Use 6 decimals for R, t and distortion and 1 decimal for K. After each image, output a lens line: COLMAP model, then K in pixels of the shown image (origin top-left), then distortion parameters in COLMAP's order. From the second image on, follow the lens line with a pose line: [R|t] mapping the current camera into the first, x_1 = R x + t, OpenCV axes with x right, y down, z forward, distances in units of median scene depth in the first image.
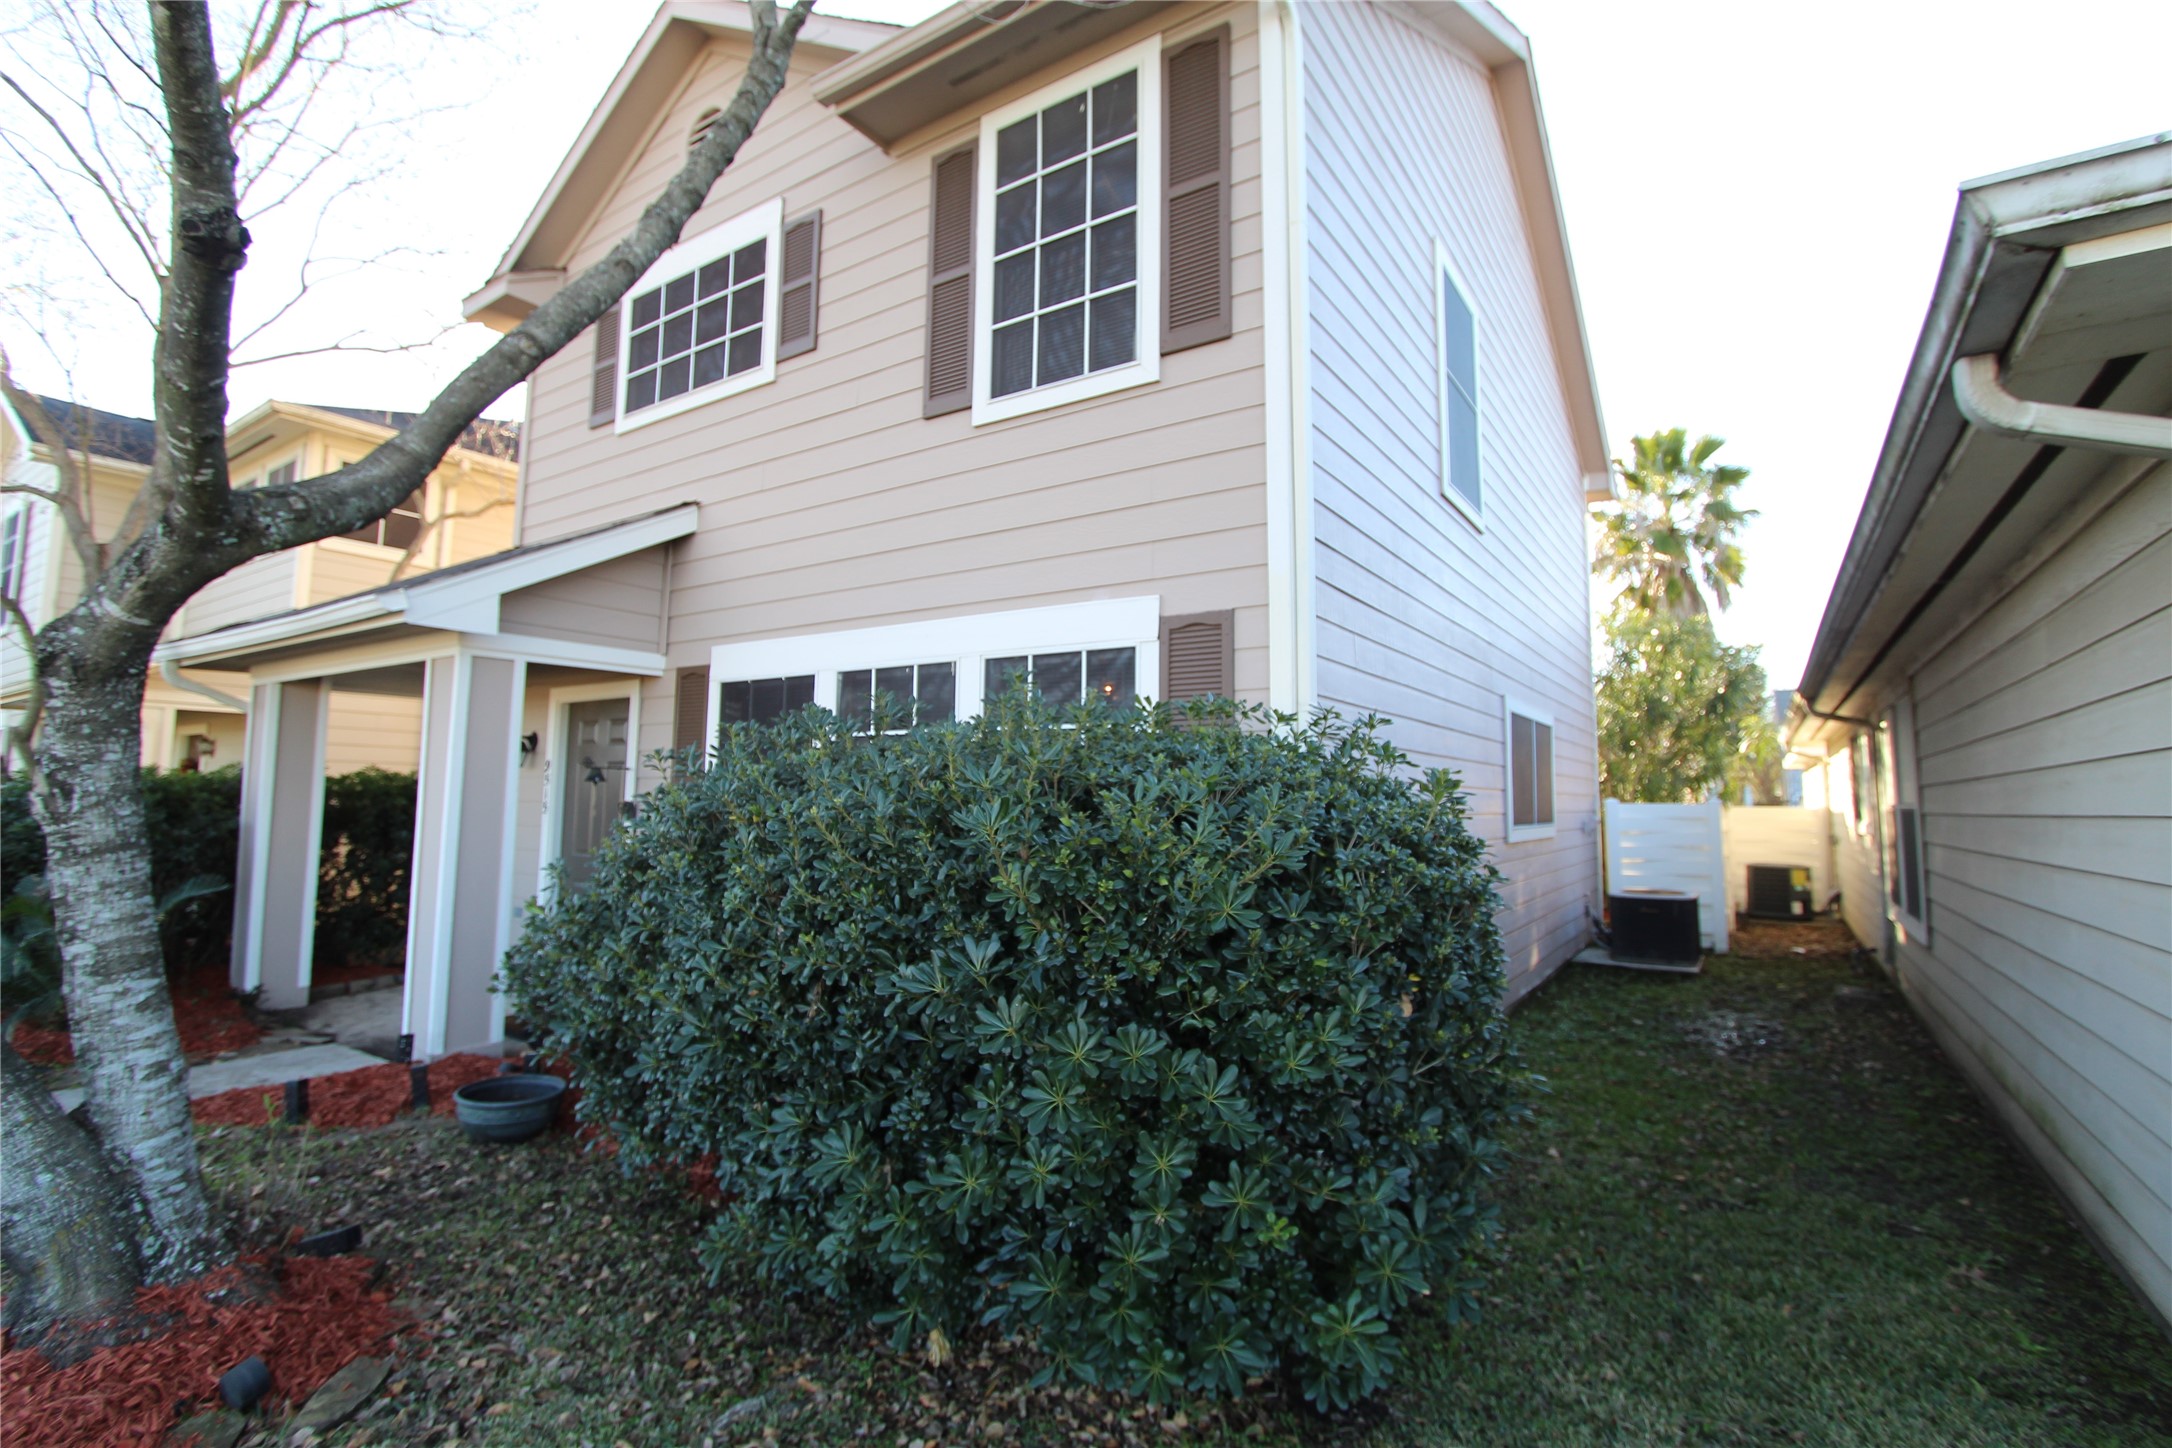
lens RADIAL K [[998.2, 0, 1087.7], [0, 998.2, 713.1], [0, 0, 1]] dist [-0.021422, 0.003468]
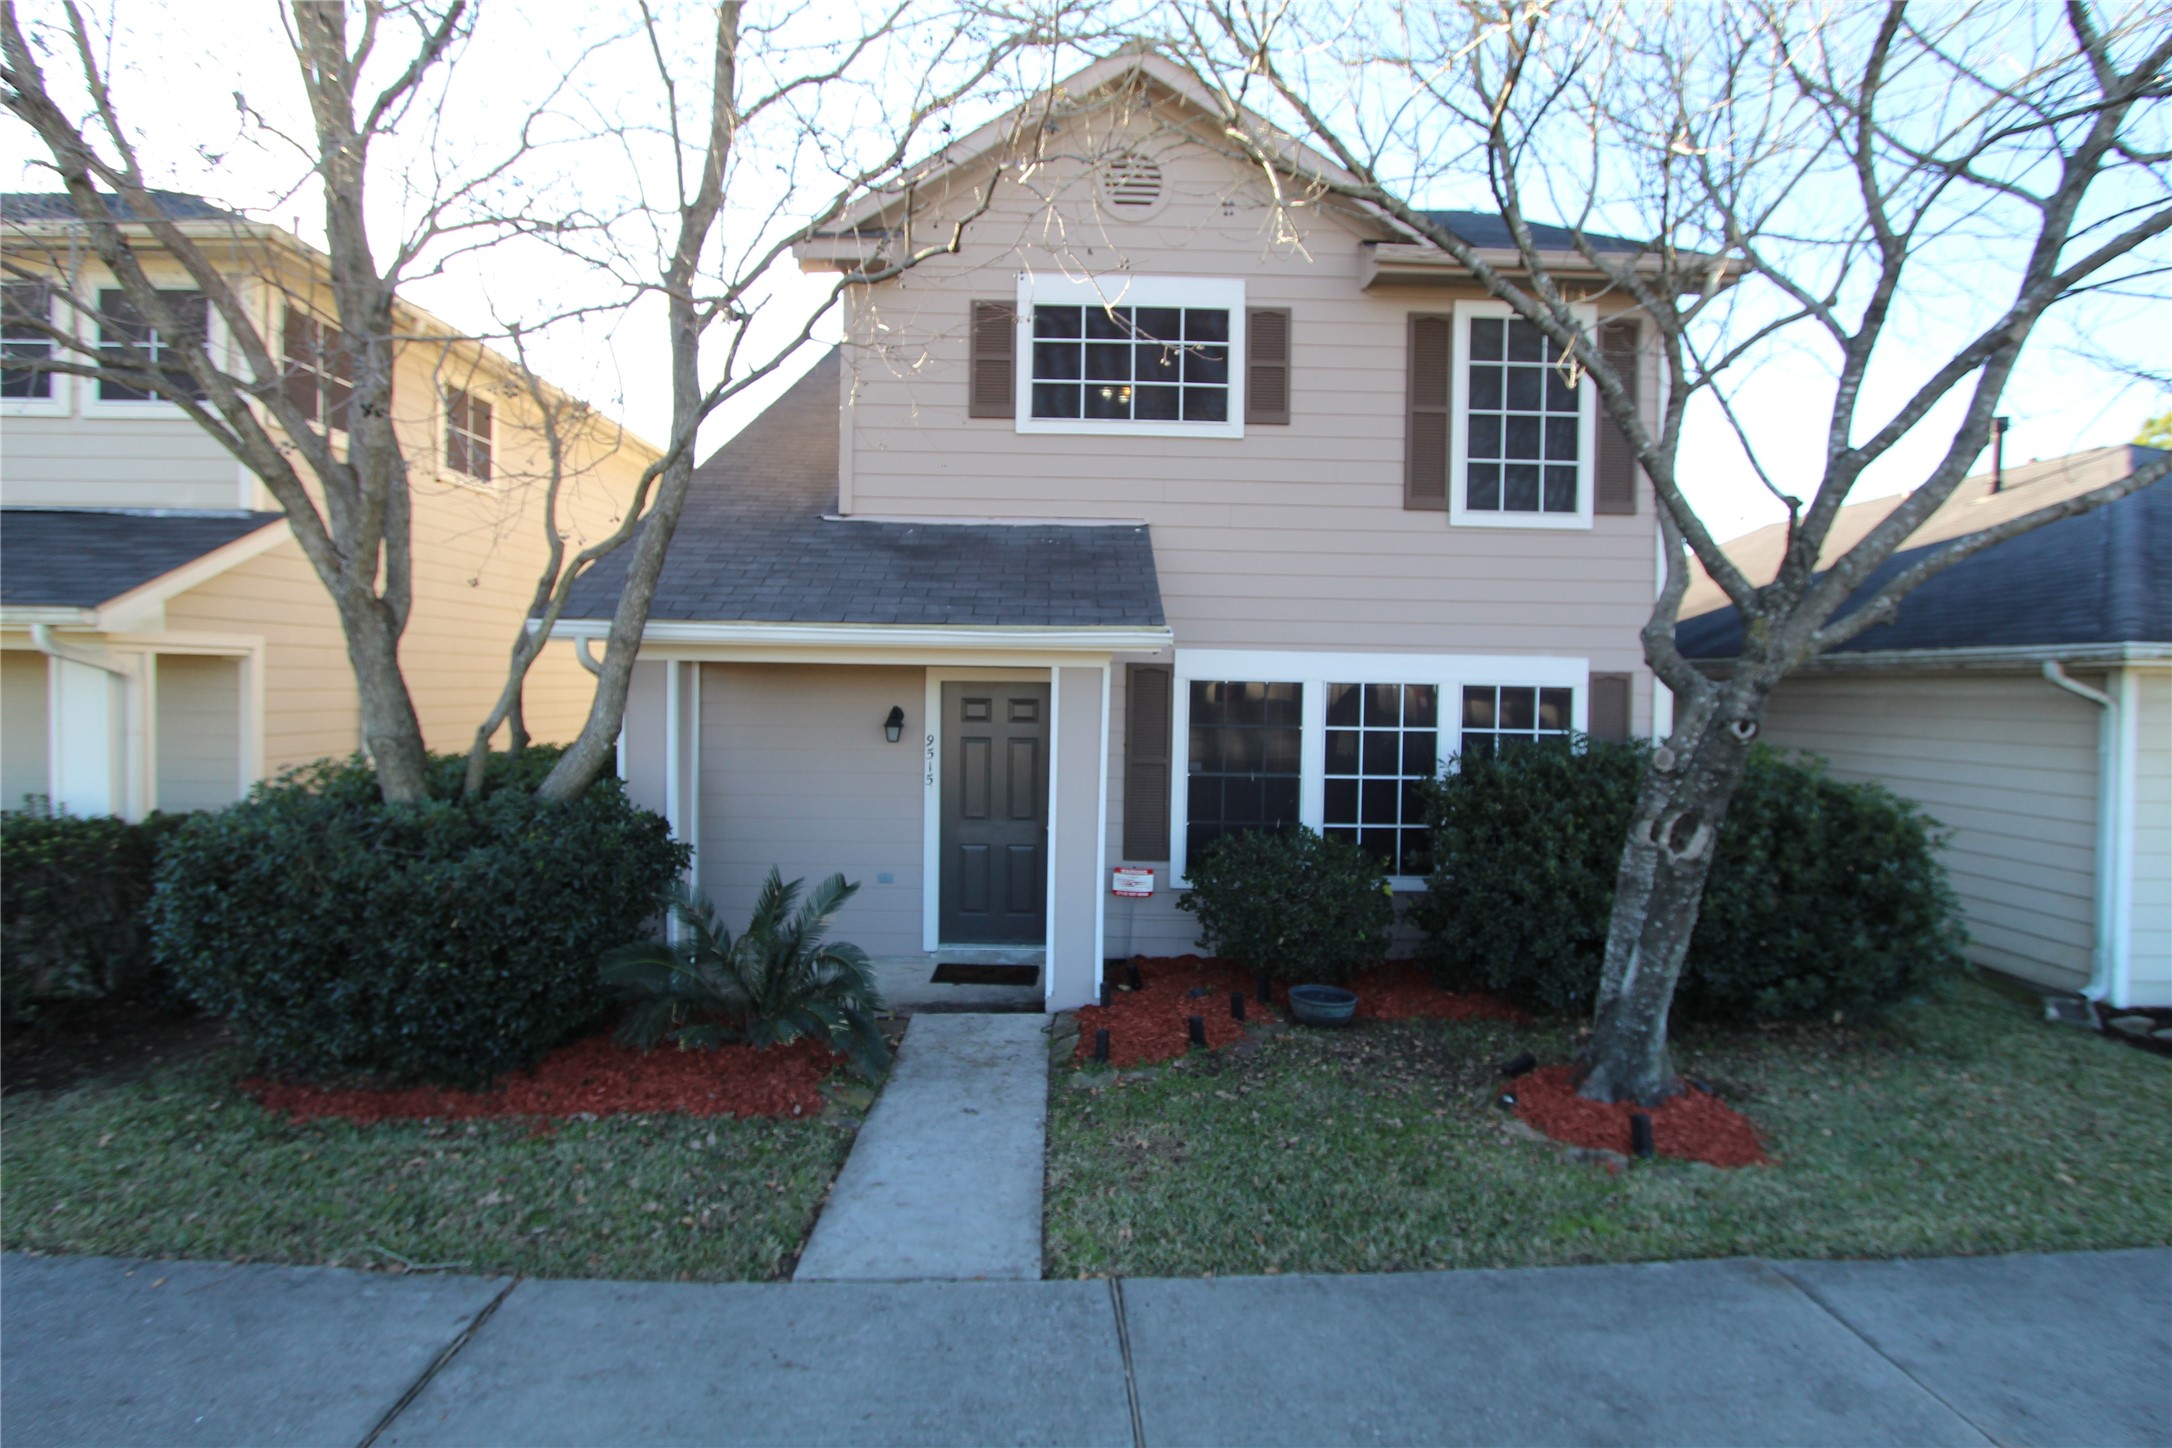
lens RADIAL K [[1075.2, 0, 1085.7], [0, 1075.2, 709.8], [0, 0, 1]] dist [-0.016351, 0.000144]
pose [[0.824942, -0.009847, 0.565131, -1.437719], [-0.058102, 0.993074, 0.102117, -0.143885], [-0.562223, -0.117076, 0.818657, -0.032783]]
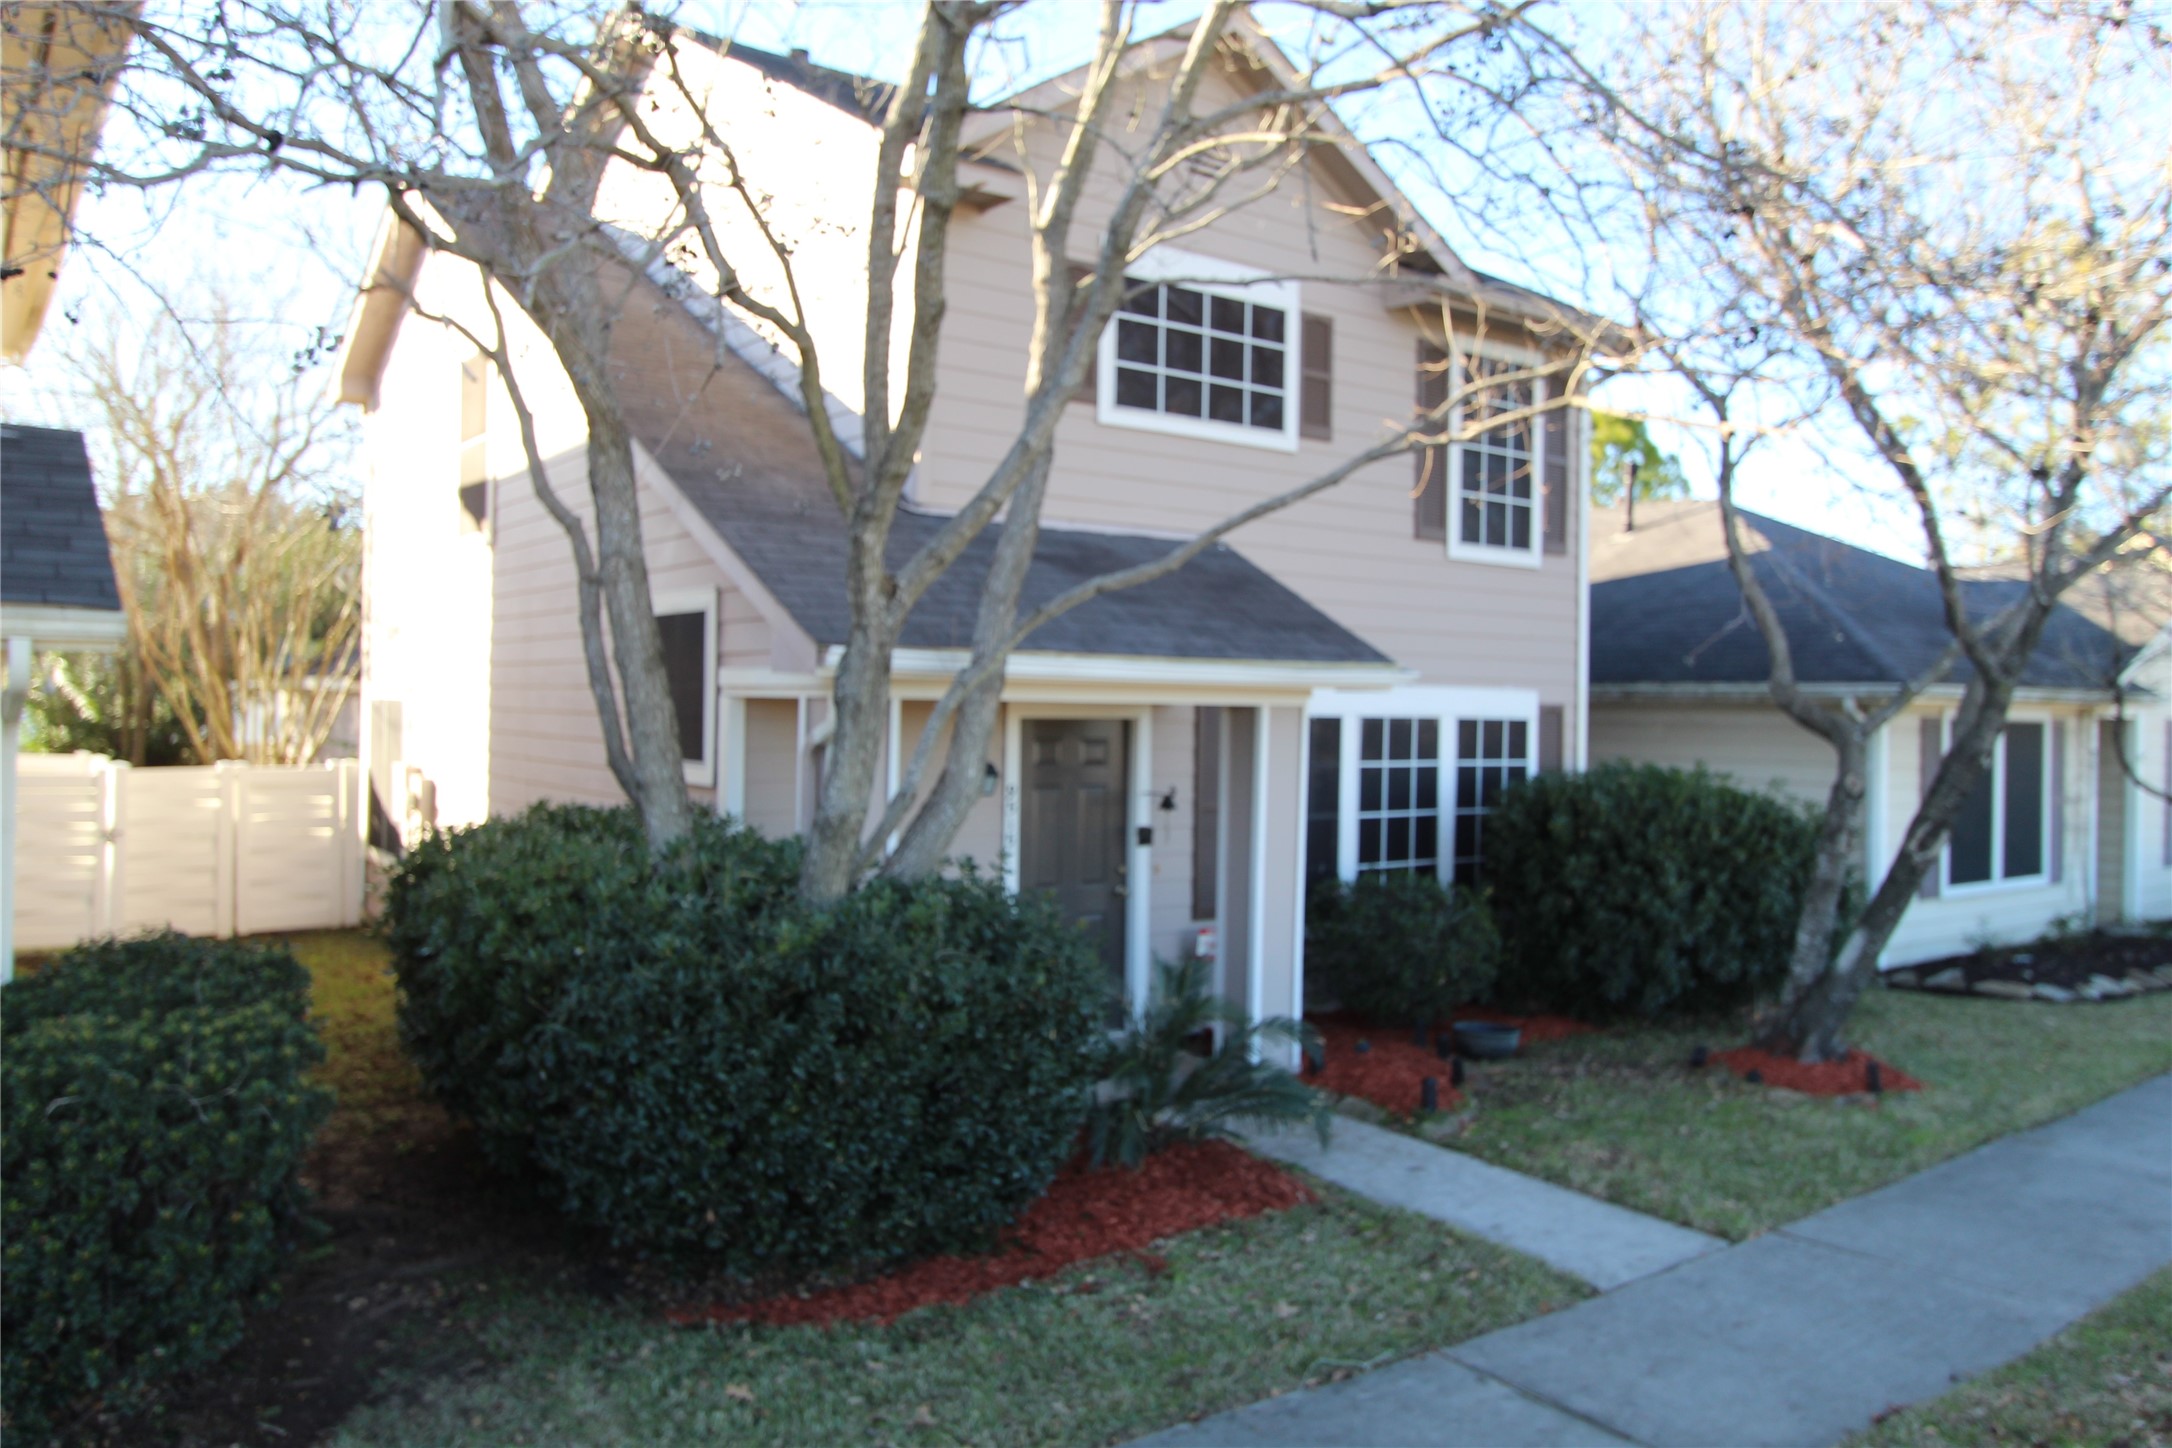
lens RADIAL K [[1589.4, 0, 1090.8], [0, 1589.4, 729.7], [0, 0, 1]] dist [-0.001800, 0.002332]
pose [[0.341372, -0.018751, 0.939741, -2.457993], [-0.095151, 0.993975, 0.054398, -0.110321], [-0.935100, -0.107987, 0.337532, 0.660632]]
